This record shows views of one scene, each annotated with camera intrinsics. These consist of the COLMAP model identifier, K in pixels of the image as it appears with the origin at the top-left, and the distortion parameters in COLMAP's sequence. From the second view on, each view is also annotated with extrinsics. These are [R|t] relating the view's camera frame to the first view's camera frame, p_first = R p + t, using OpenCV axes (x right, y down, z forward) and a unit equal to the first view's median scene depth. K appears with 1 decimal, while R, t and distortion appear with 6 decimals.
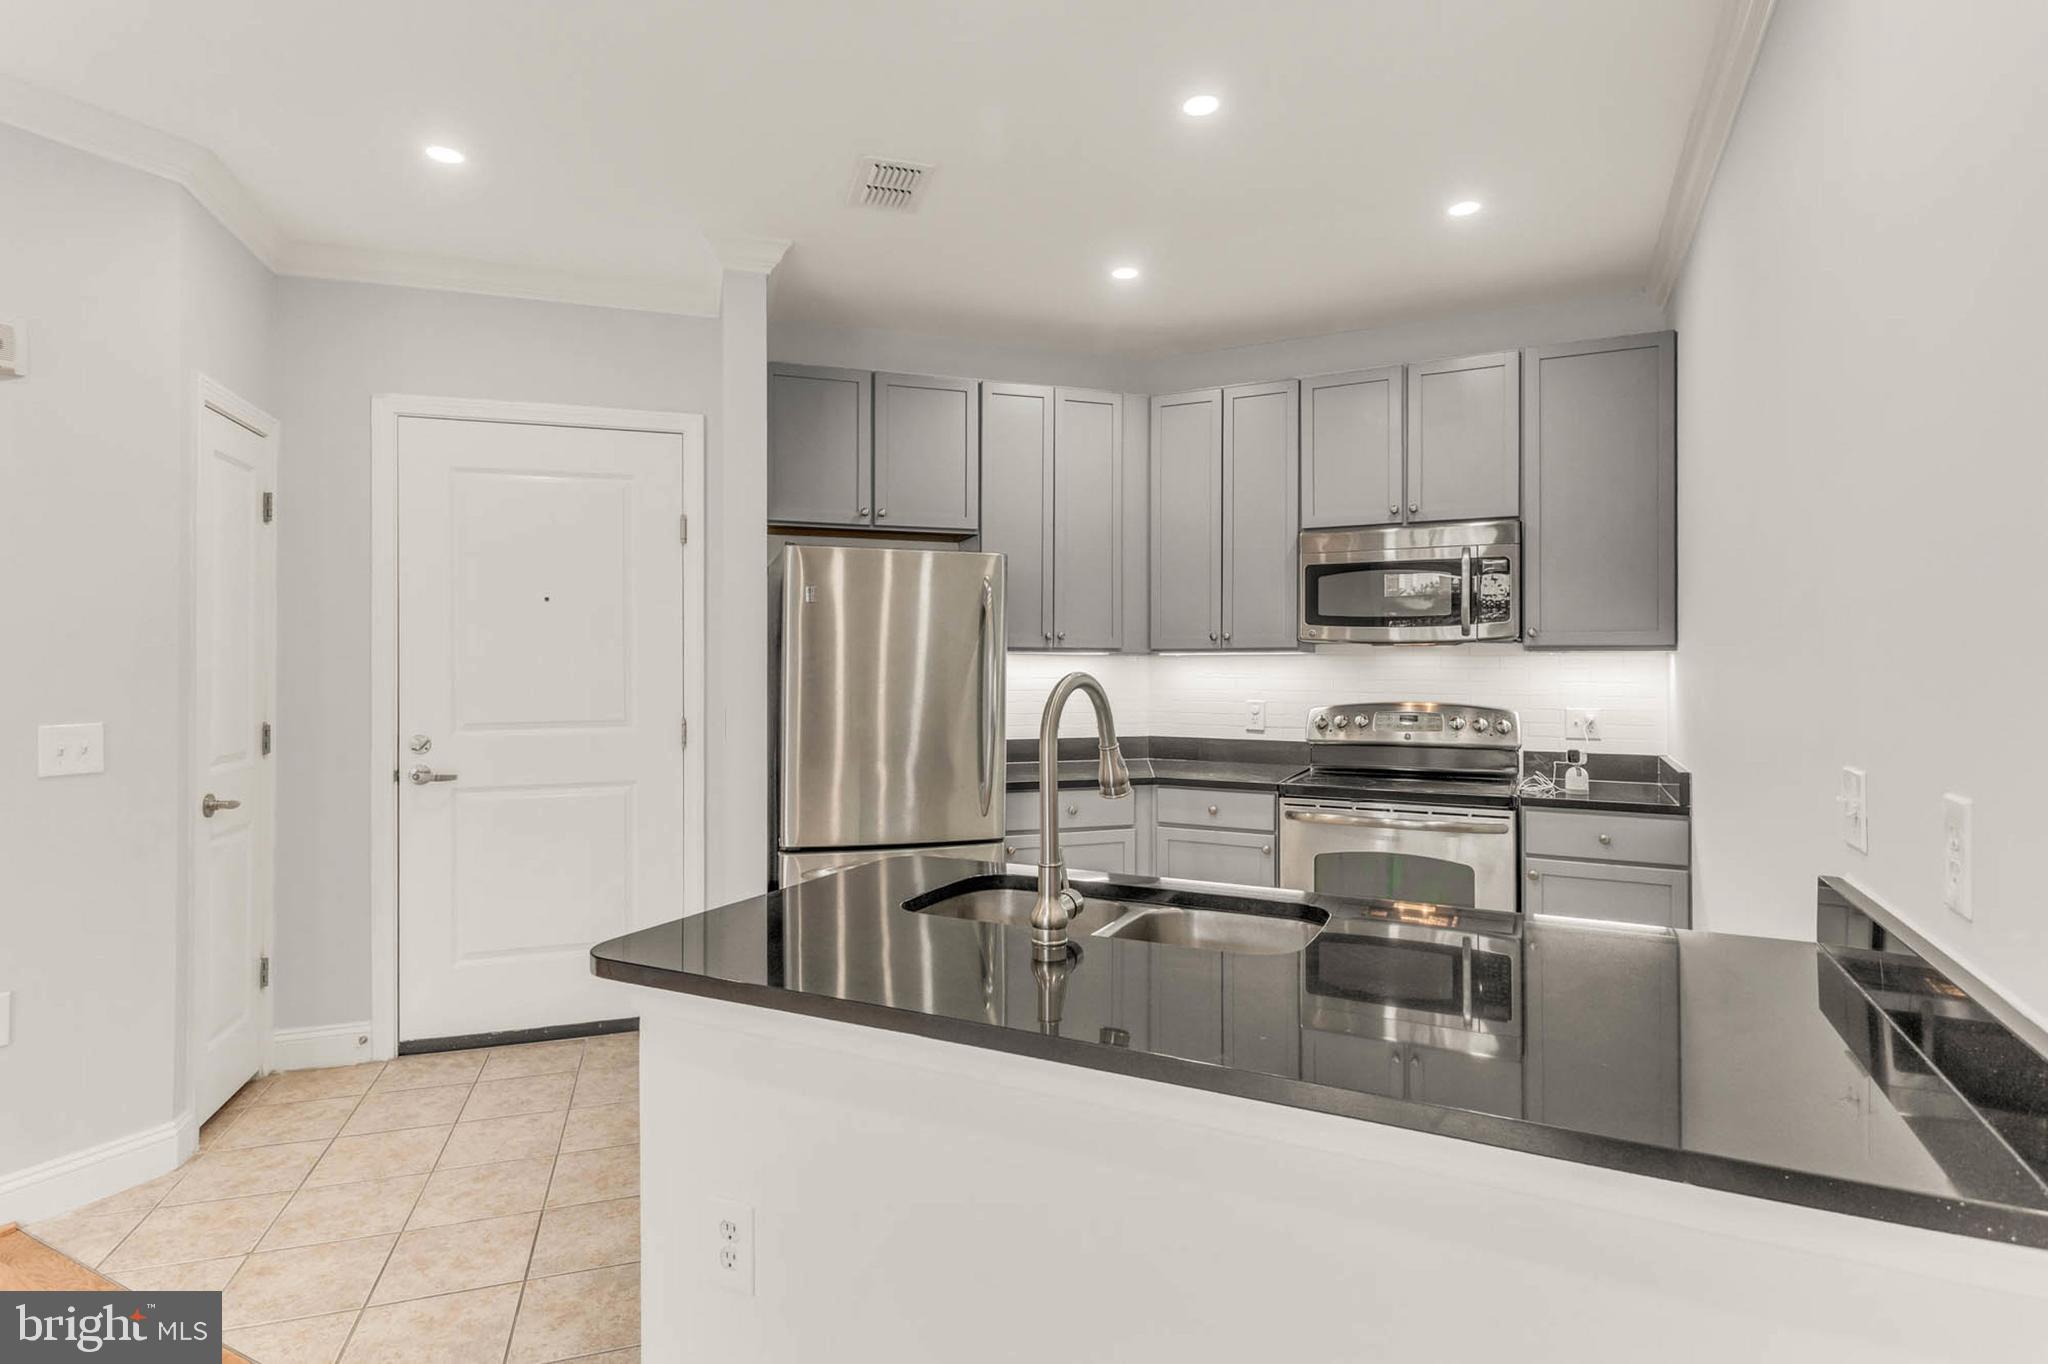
lens RADIAL K [[1016.4, 0, 1033.5], [0, 1016.4, 658.4], [0, 0, 1]] dist [-0.000741, -0.000450]
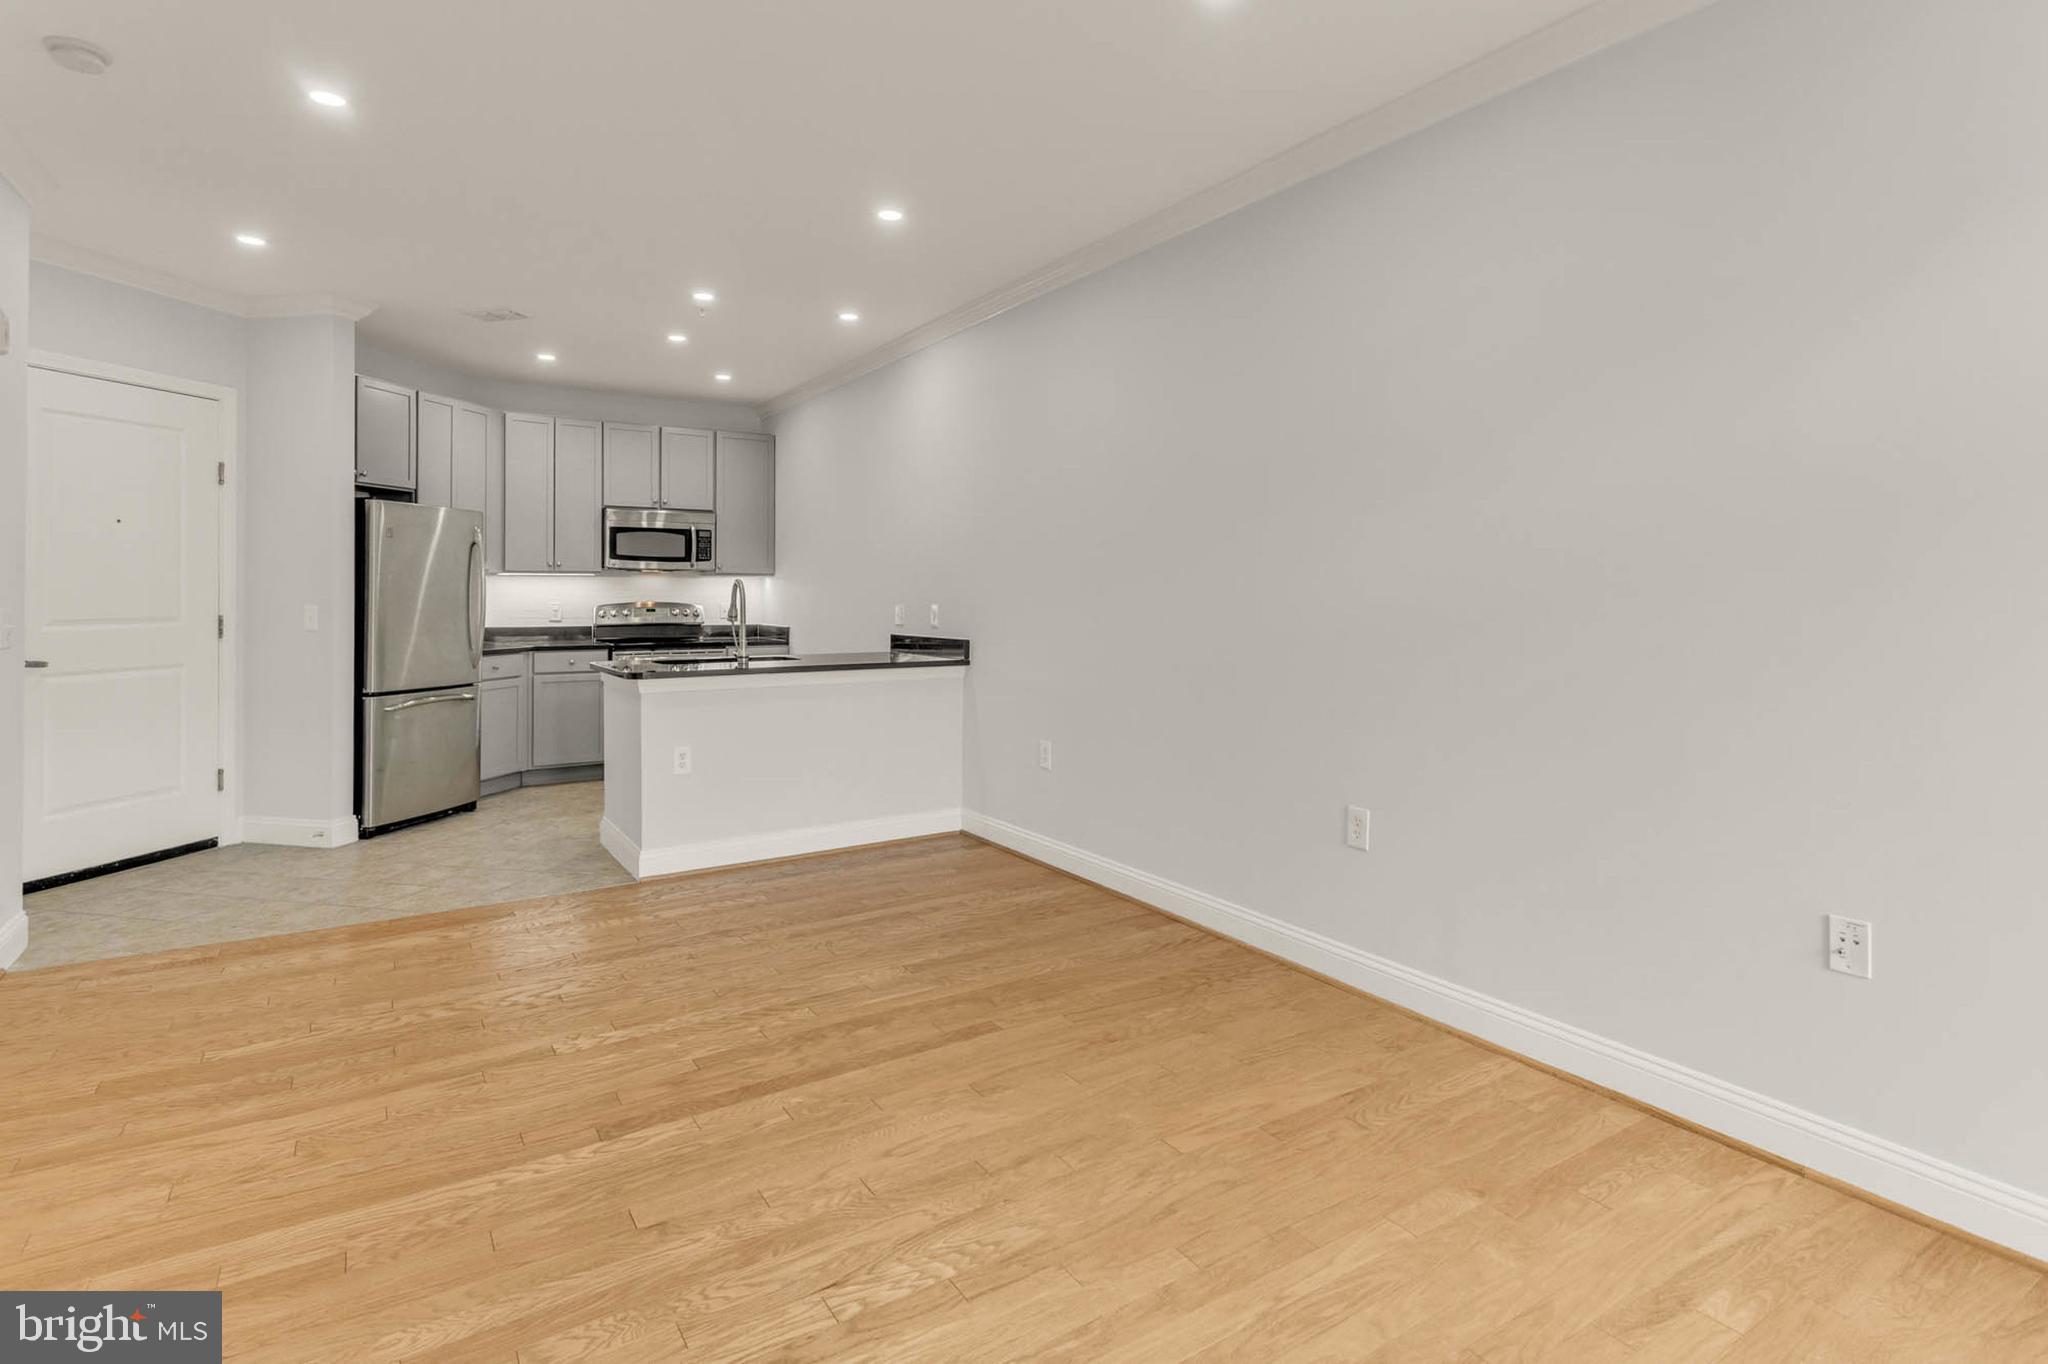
lens RADIAL K [[982.7, 0, 1014.4], [0, 982.7, 593.7], [0, 0, 1]] dist [-0.001777, -0.000714]
pose [[0.511131, 0.000863, 0.859502, -0.896629], [-0.008263, 0.999958, 0.003910, 0.016553], [-0.859463, -0.009101, 0.511117, -0.537161]]
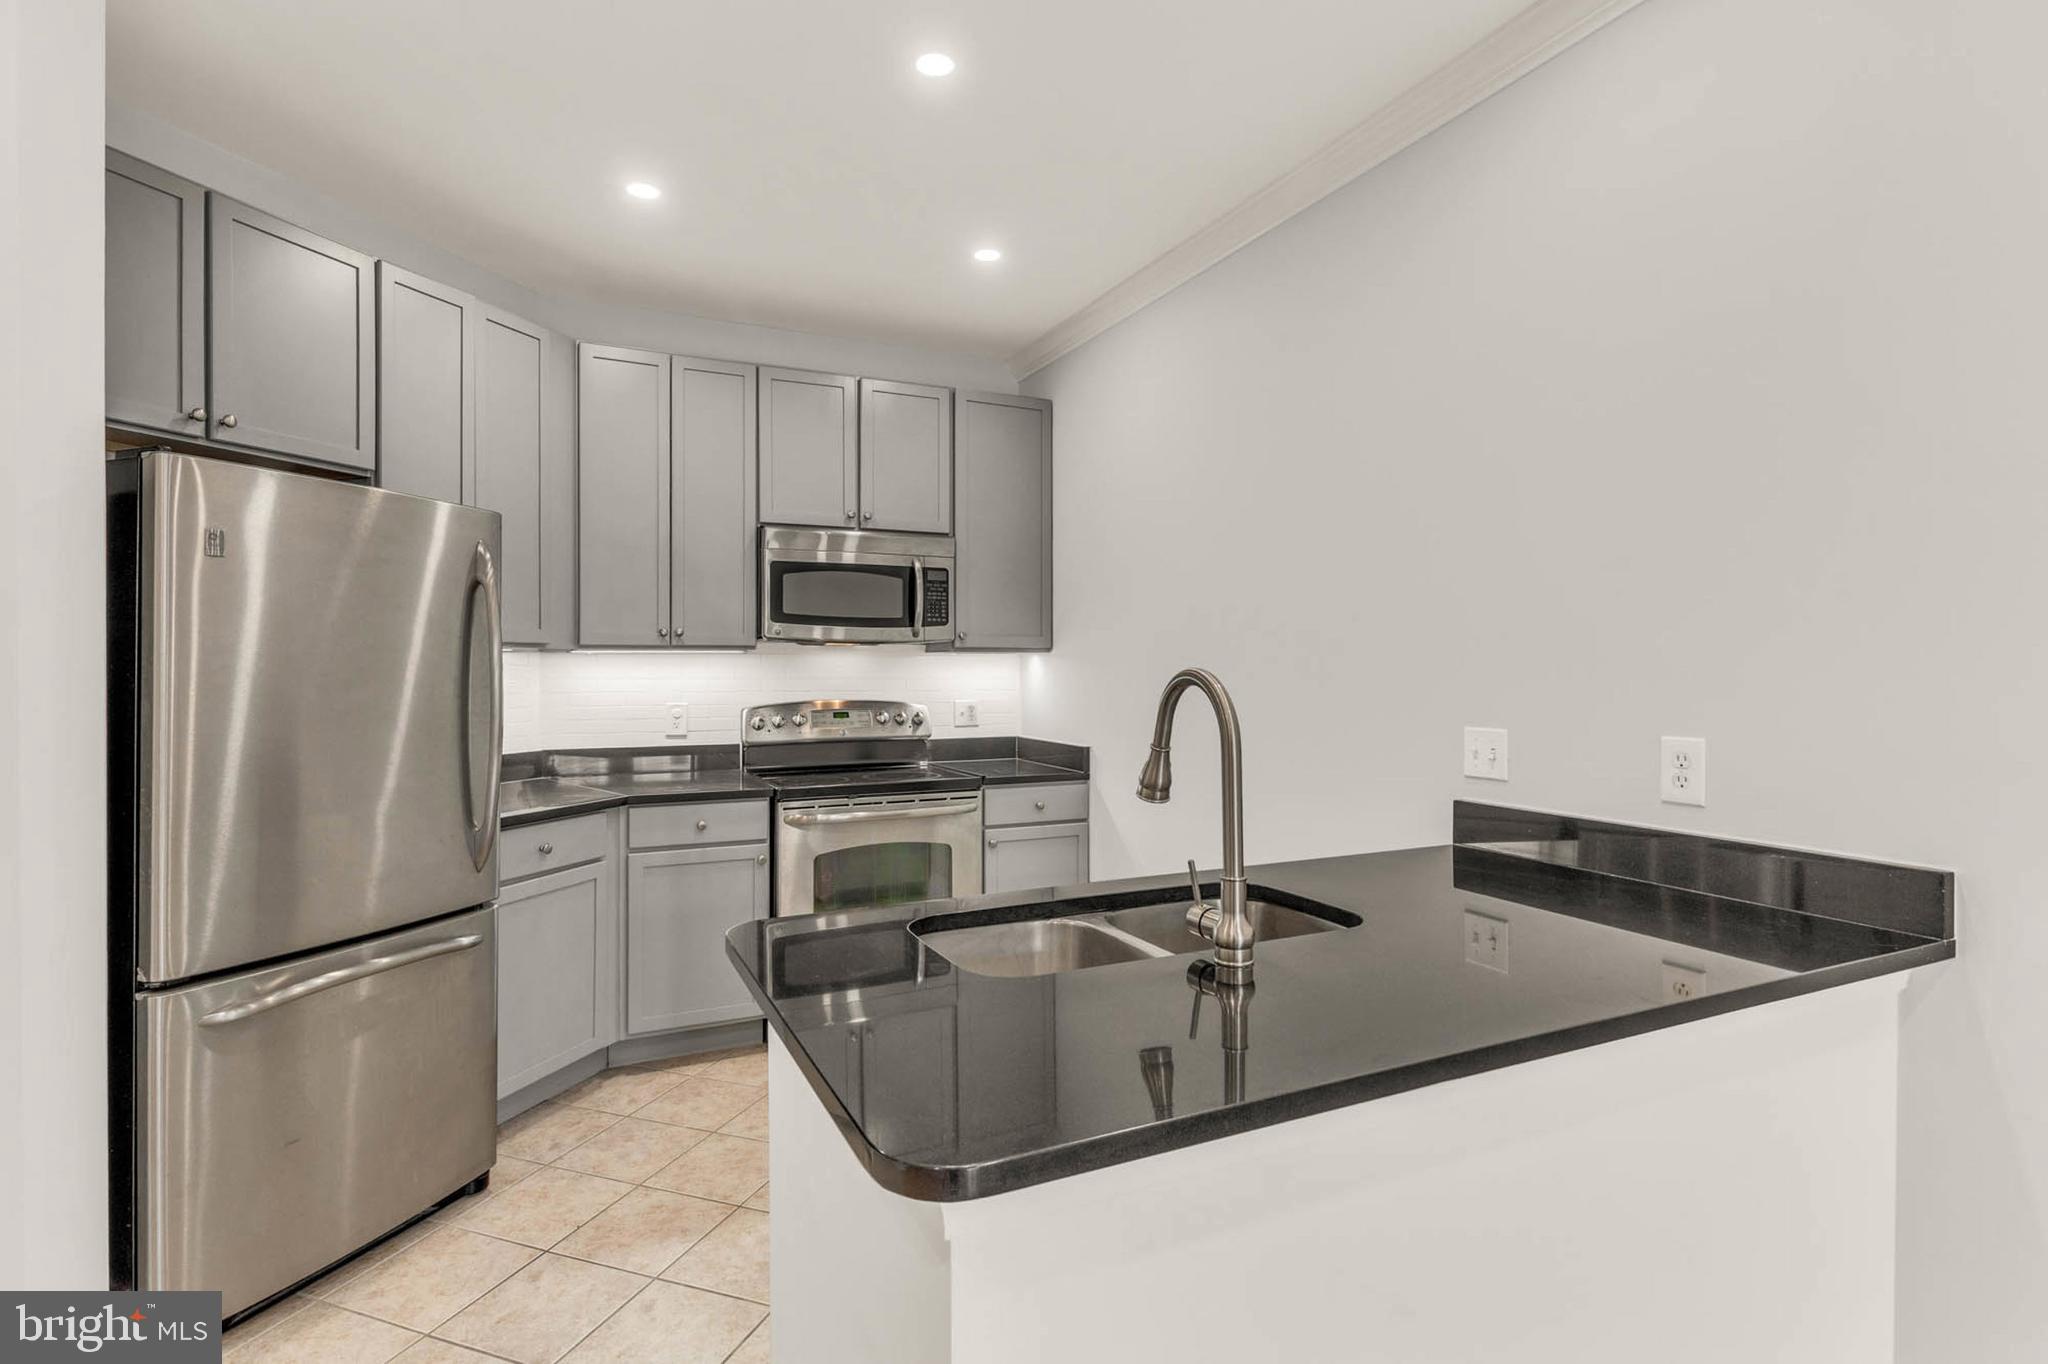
lens RADIAL K [[975.9, 0, 1013.6], [0, 975.9, 671.1], [0, 0, 1]] dist [-0.000701, 0.000059]
pose [[0.623501, -0.005174, 0.781806, -0.321617], [-0.004567, 0.999937, 0.010259, 0.002875], [-0.781810, -0.009967, 0.623438, 0.246318]]
